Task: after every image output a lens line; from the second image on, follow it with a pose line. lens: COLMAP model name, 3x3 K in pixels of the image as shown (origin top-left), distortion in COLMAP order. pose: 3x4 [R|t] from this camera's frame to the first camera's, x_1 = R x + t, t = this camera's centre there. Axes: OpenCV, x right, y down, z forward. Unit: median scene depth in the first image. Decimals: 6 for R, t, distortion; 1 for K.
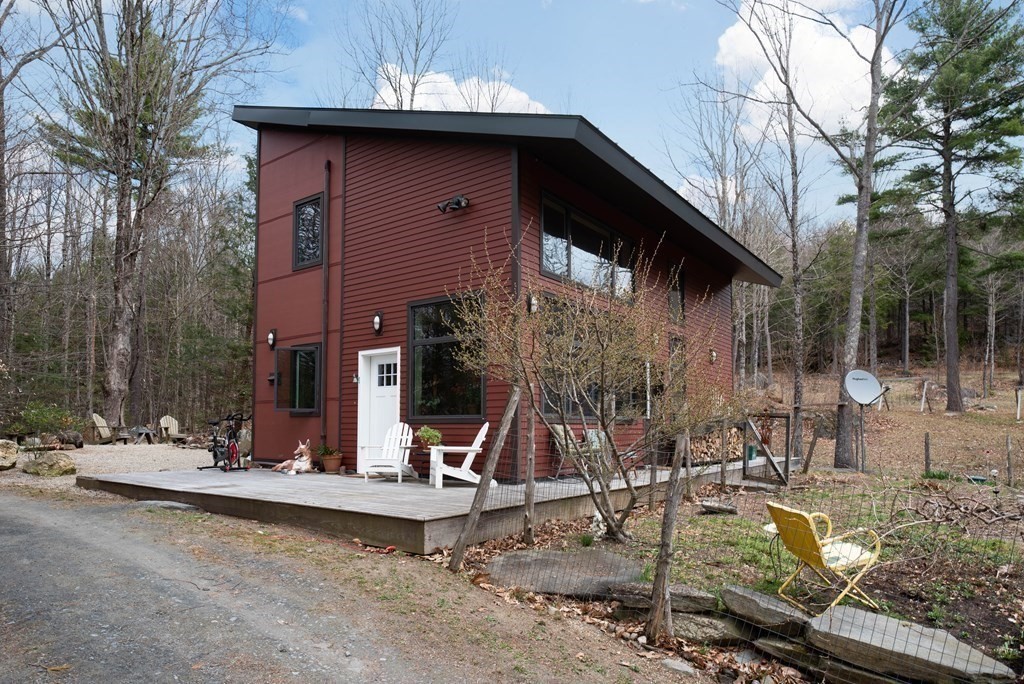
lens RADIAL K [[619.8, 0, 512.8], [0, 619.8, 404.9], [0, 0, 1]] dist [-0.000131, -0.000025]
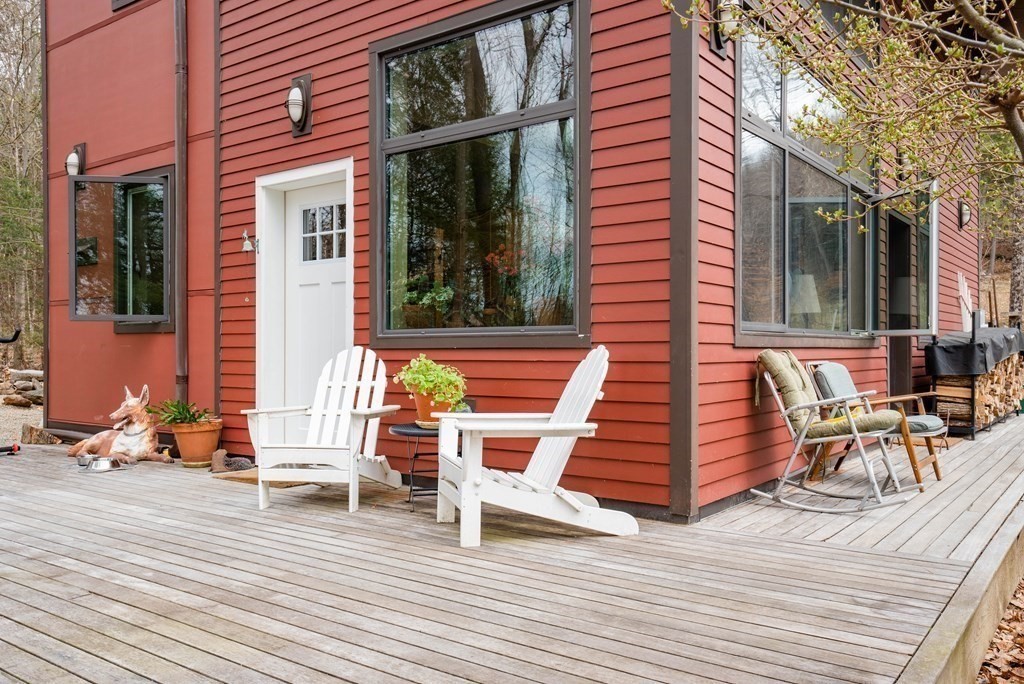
lens RADIAL K [[821.3, 0, 512.0], [0, 821.3, 342.0], [0, 0, 1]] dist [0.003371, 0.001749]
pose [[0.999993, -0.003034, 0.002000, -0.077098], [0.002977, 0.999603, 0.028030, 0.010627], [-0.002085, -0.028024, 0.999605, 0.445807]]
